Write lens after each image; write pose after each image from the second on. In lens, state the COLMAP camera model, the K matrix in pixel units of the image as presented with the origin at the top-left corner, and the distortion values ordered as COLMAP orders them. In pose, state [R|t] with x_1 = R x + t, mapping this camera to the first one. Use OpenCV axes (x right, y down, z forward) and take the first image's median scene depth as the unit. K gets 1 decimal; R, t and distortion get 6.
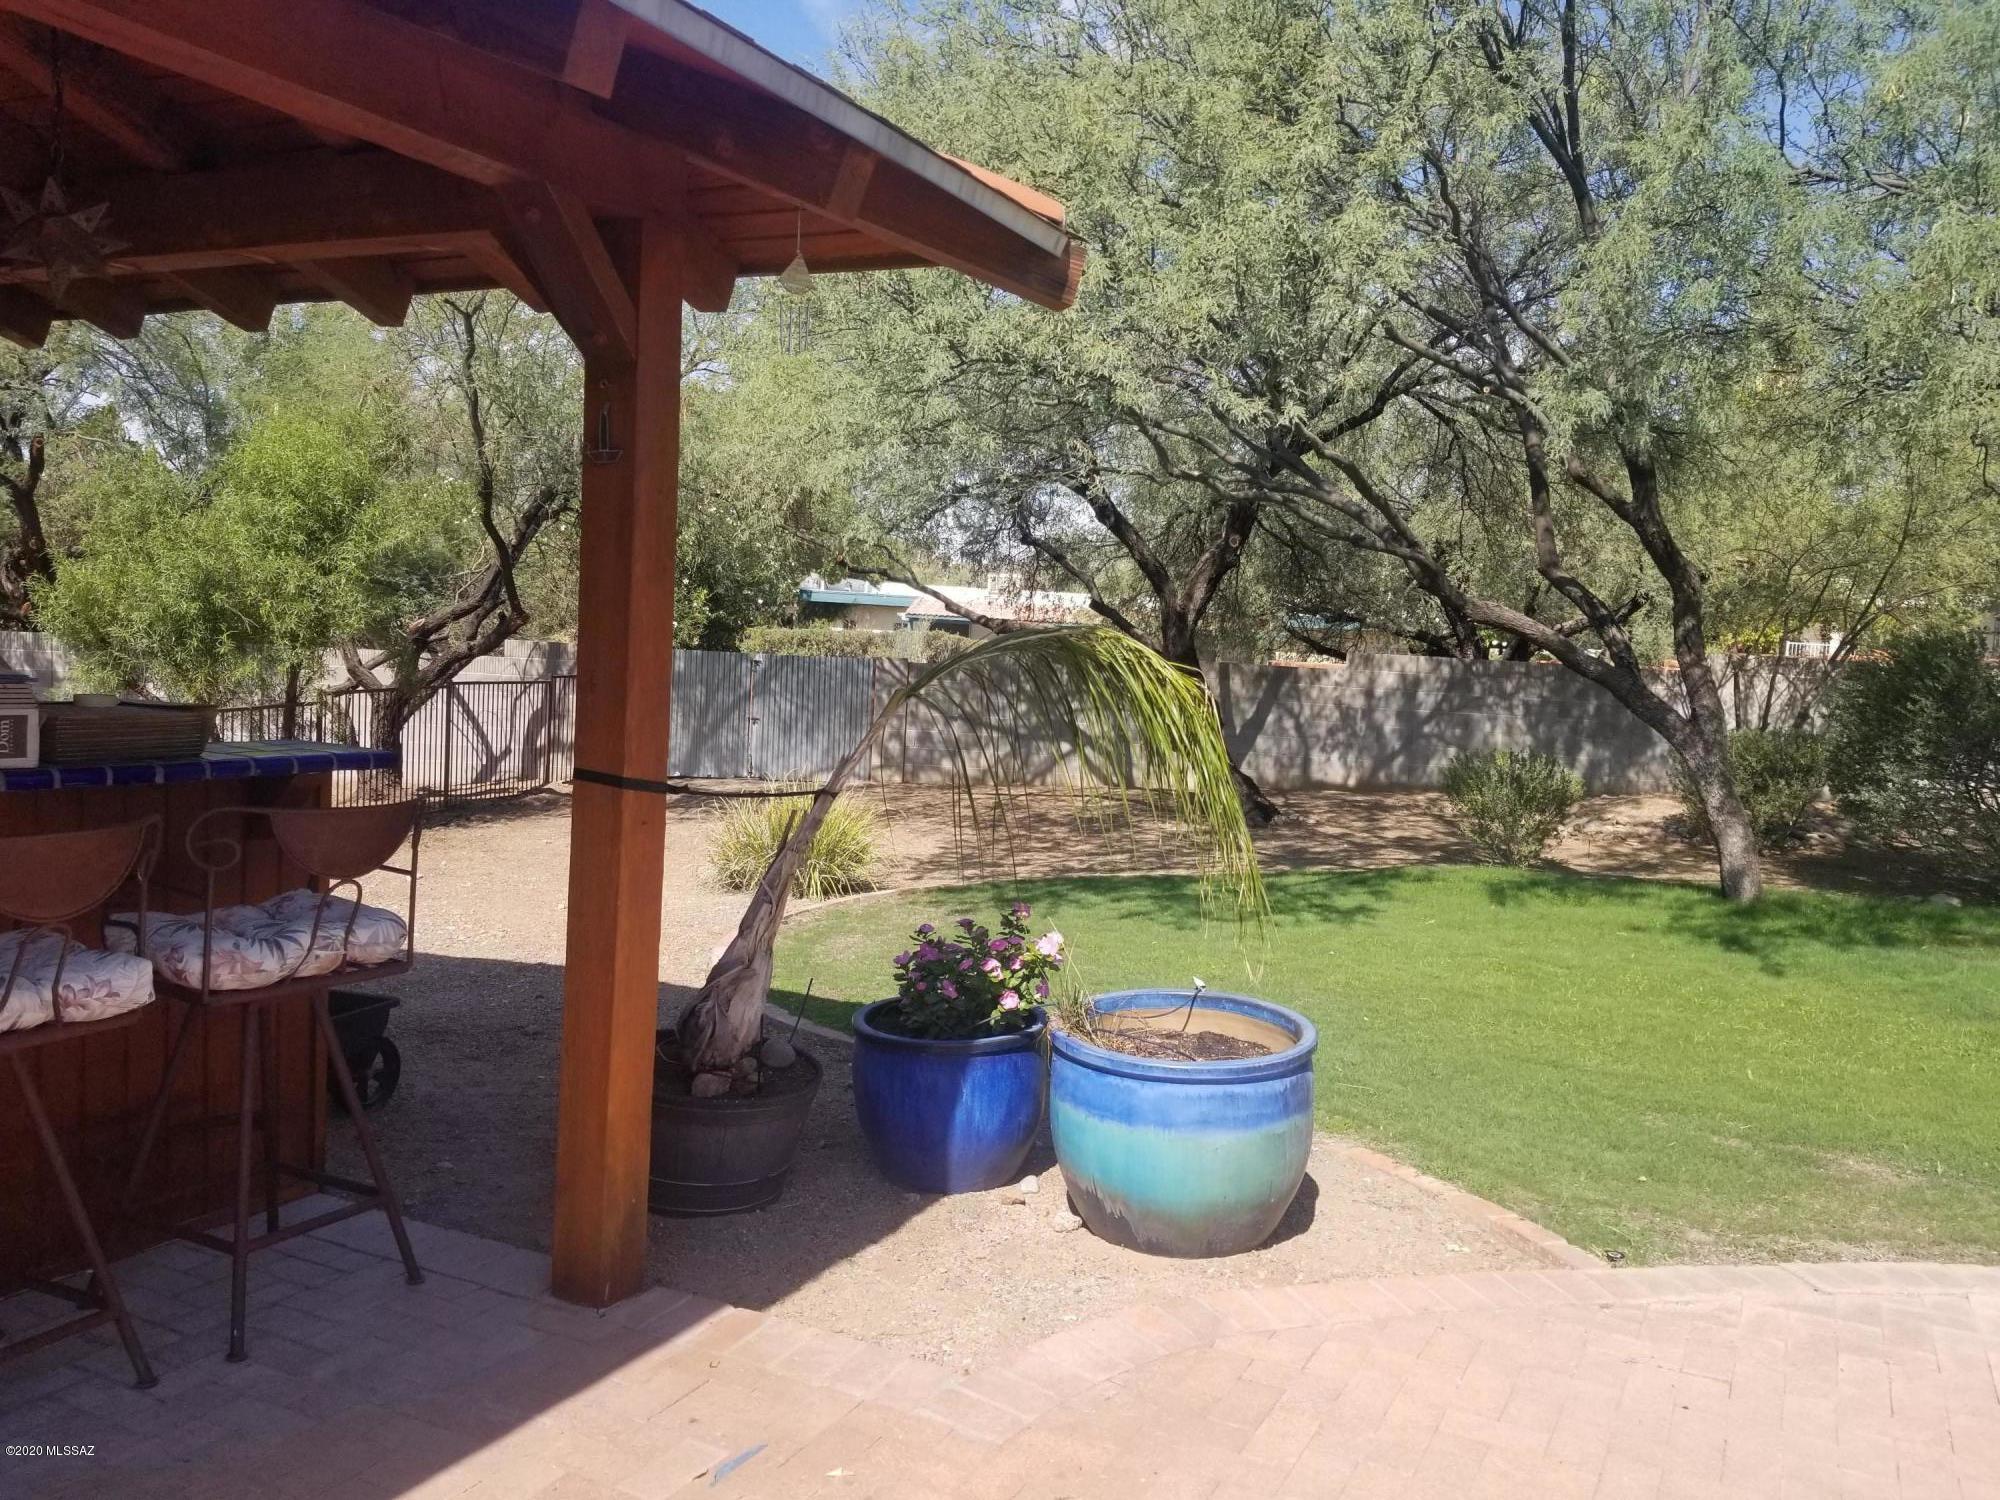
lens RADIAL K [[1519.2, 0, 994.4], [0, 1519.2, 770.4], [0, 0, 1]] dist [0.042790, -0.079606]
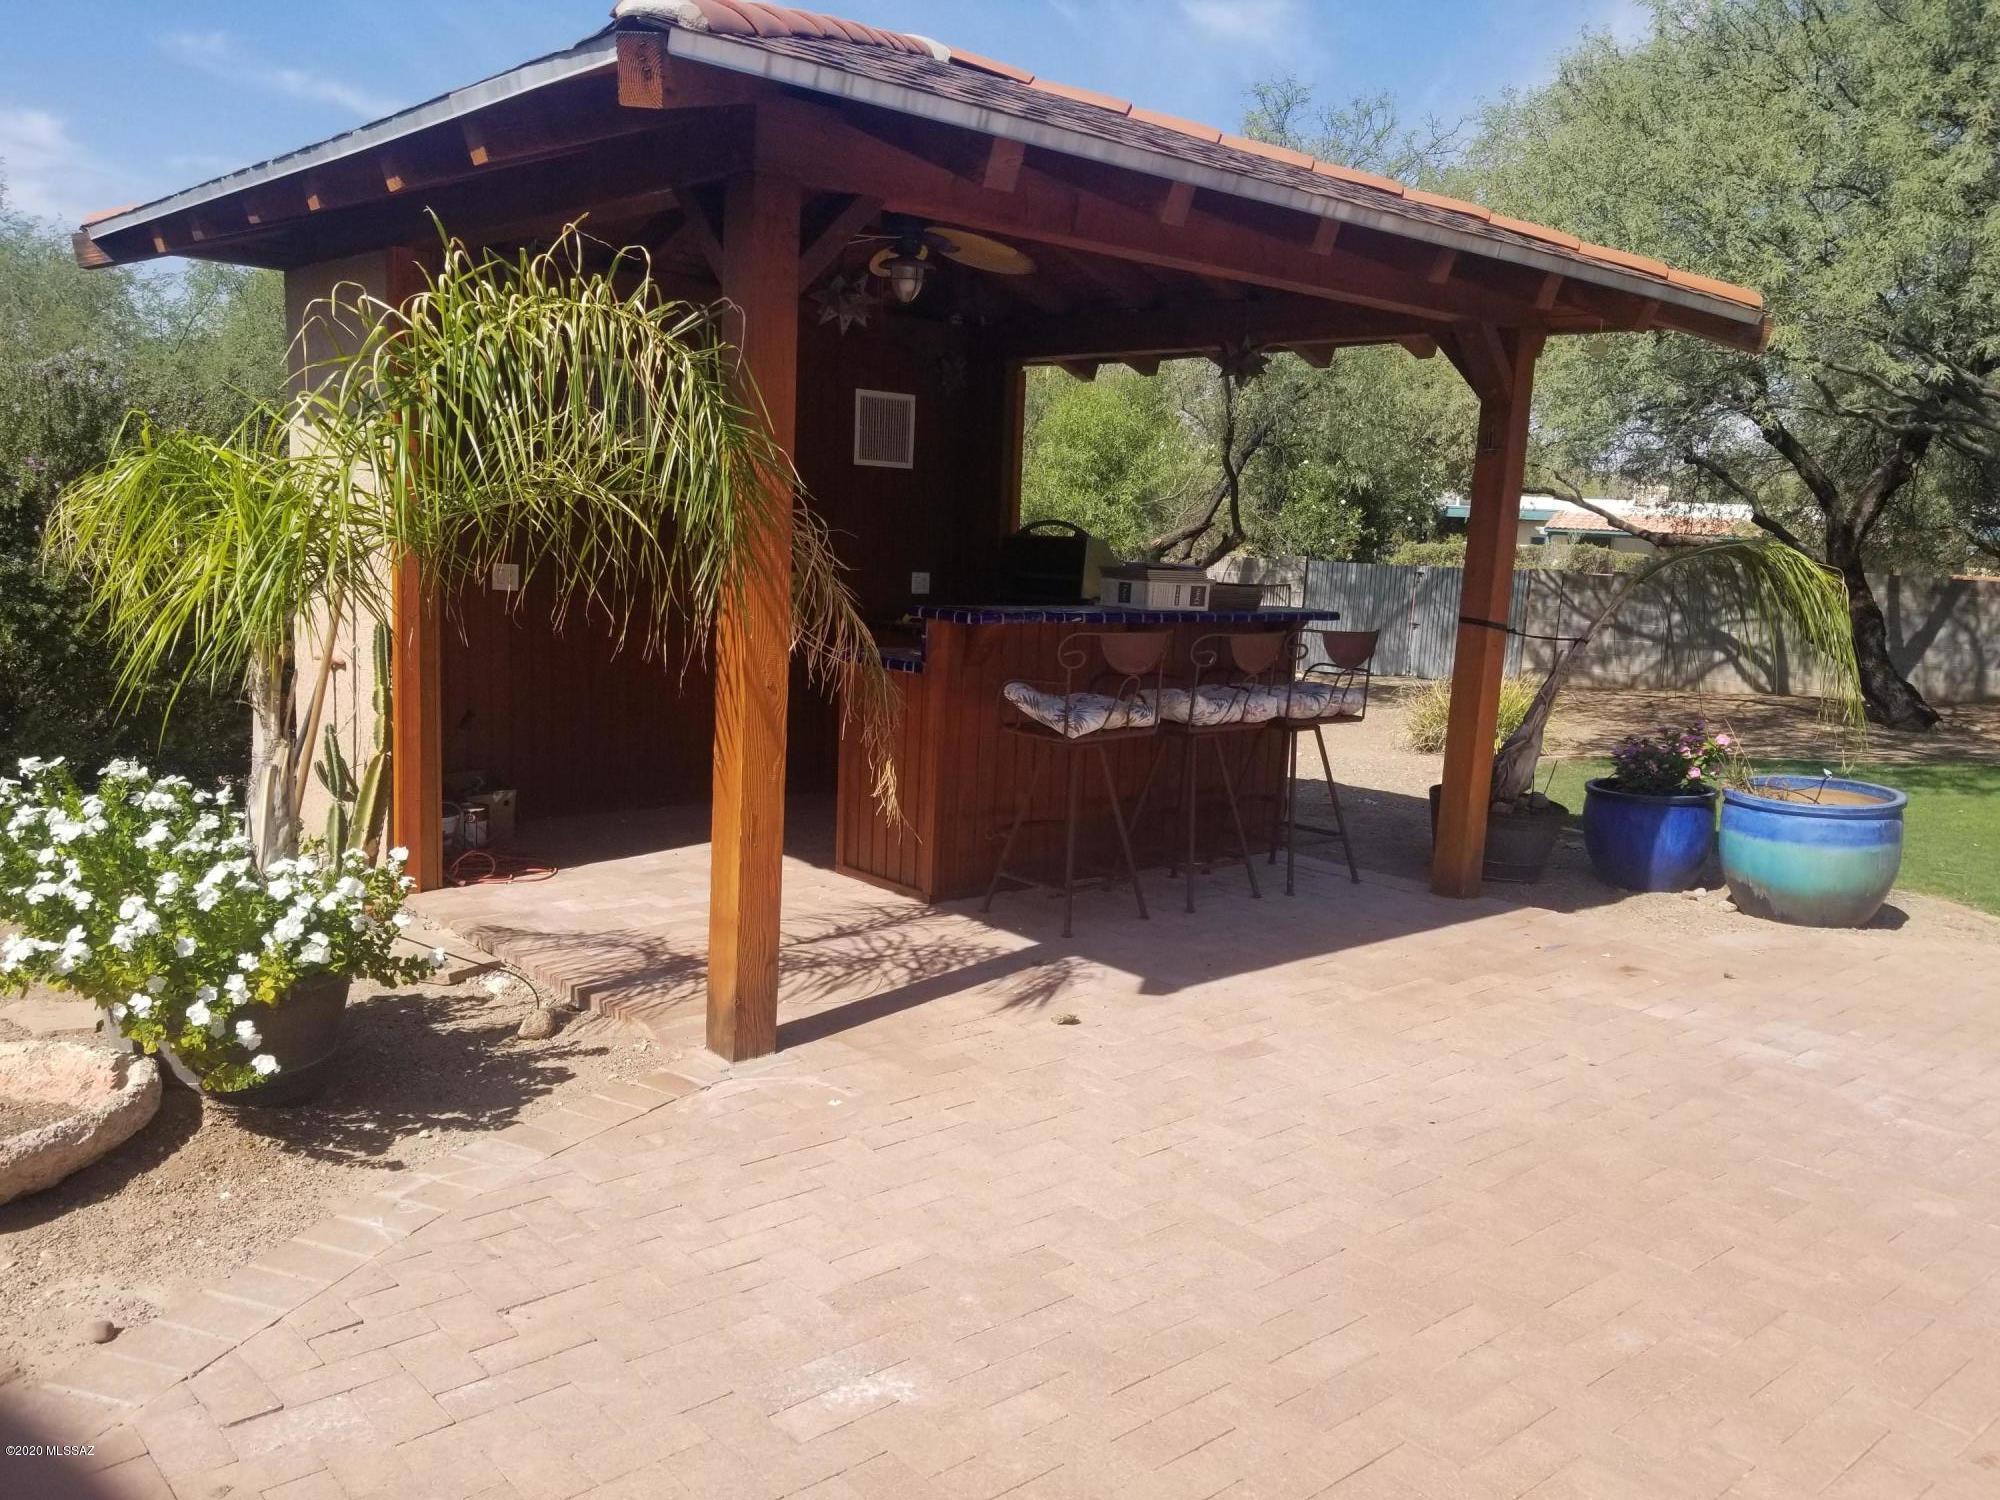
lens RADIAL K [[1519.2, 0, 1018.2], [0, 1519.2, 745.9], [0, 0, 1]] dist [0.042790, -0.079606]
pose [[0.929345, 0.045103, -0.366448, -0.014240], [-0.031104, 0.998546, 0.044019, 0.016171], [0.367901, -0.029511, 0.929397, -0.171269]]
